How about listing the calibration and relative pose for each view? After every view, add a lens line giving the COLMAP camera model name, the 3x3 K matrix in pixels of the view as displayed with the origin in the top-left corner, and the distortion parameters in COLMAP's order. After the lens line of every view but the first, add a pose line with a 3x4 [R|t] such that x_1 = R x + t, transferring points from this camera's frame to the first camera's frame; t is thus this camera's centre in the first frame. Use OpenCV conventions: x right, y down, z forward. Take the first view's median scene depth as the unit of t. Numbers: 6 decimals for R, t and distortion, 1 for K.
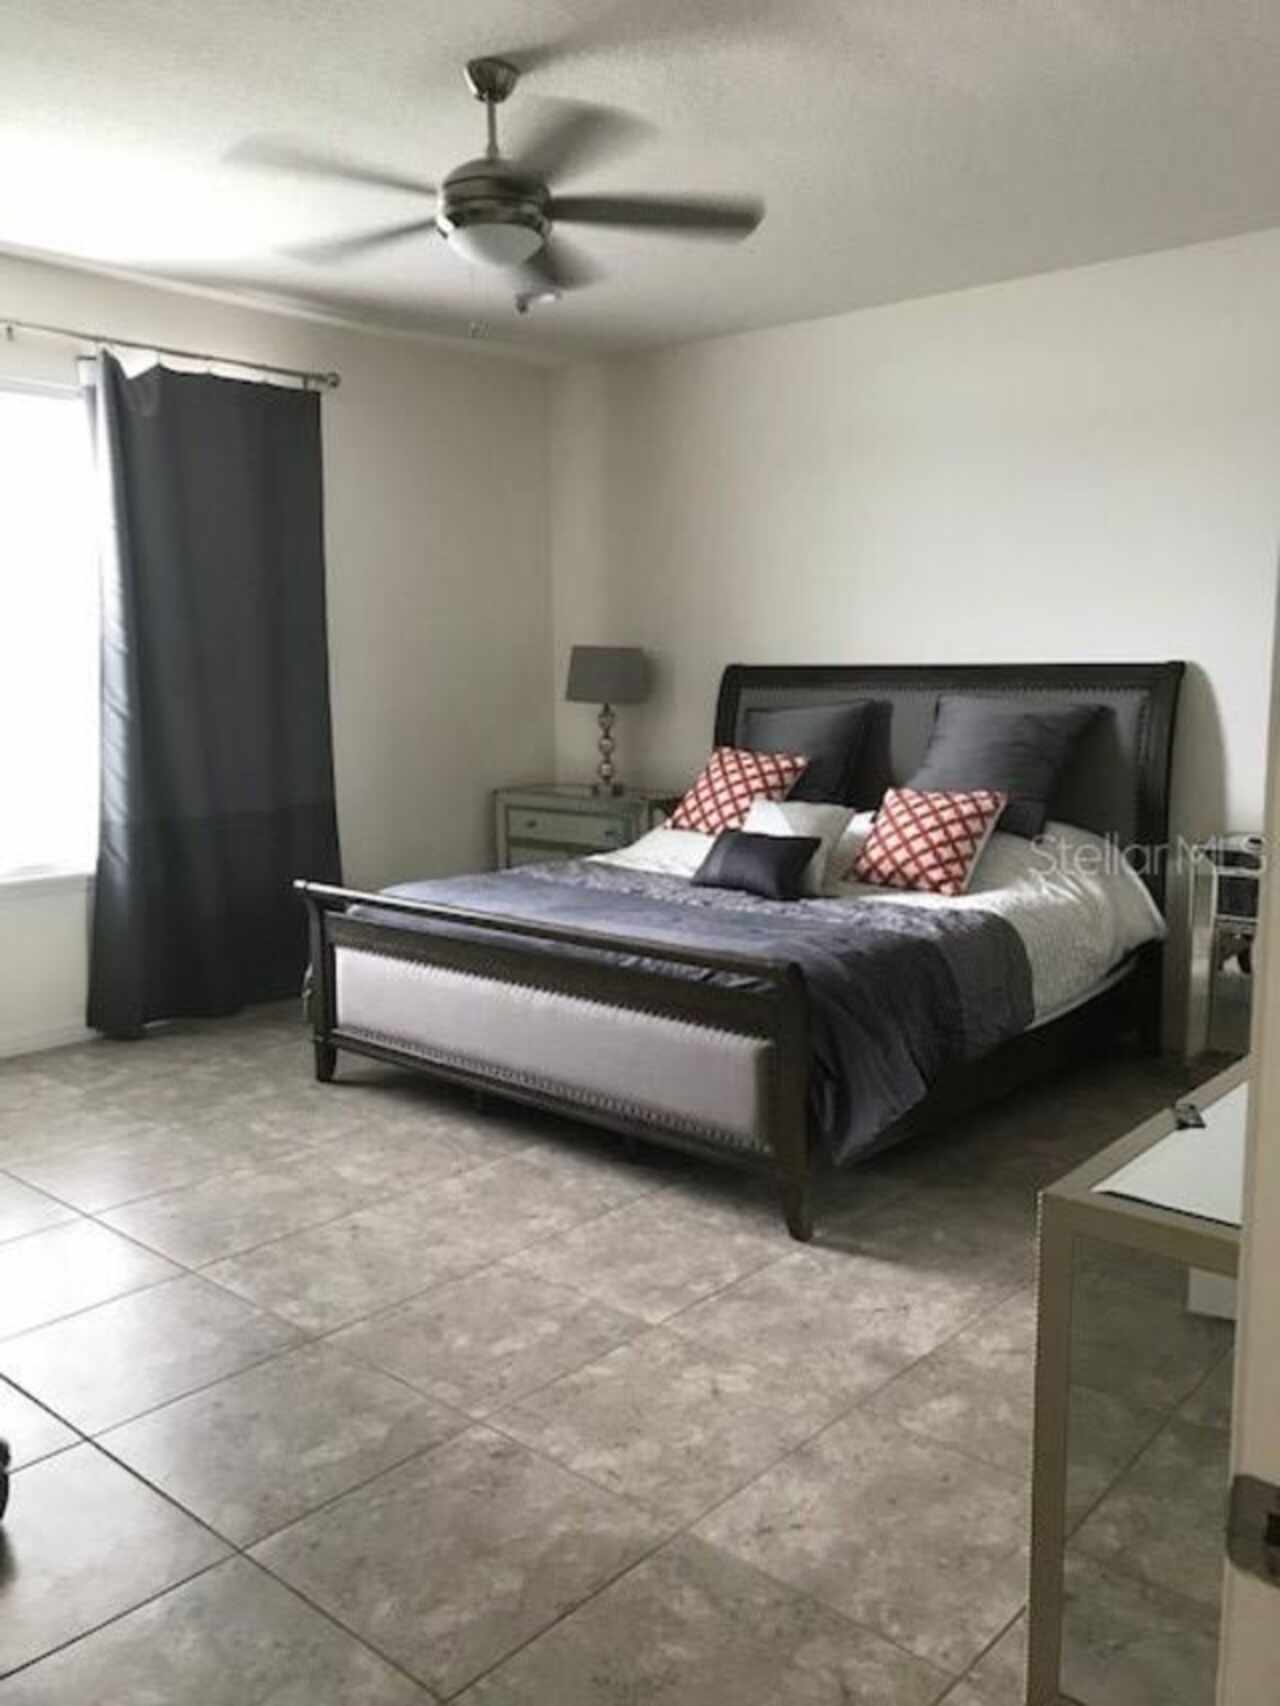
lens RADIAL K [[1392.5, 0, 648.7], [0, 1392.5, 843.0], [0, 0, 1]] dist [0.040132, -0.044502]
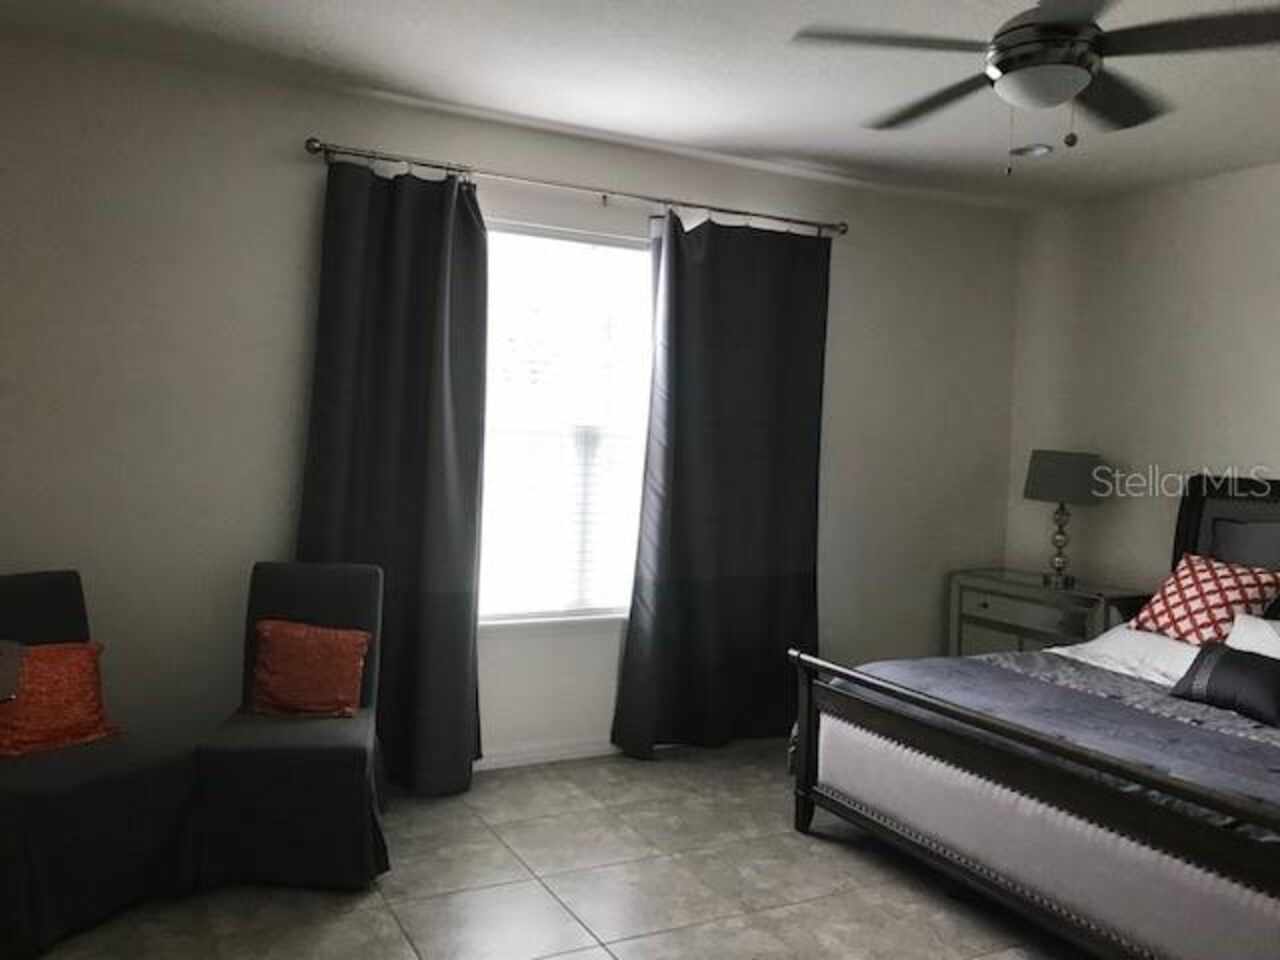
lens RADIAL K [[1044.8, 0, 638.4], [0, 1044.8, 488.9], [0, 0, 1]] dist [0.040132, -0.044502]
pose [[0.933839, 0.057071, -0.353111, -0.069285], [-0.086657, 0.993878, -0.068540, -0.033110], [0.347038, 0.094605, 0.933067, 0.132641]]
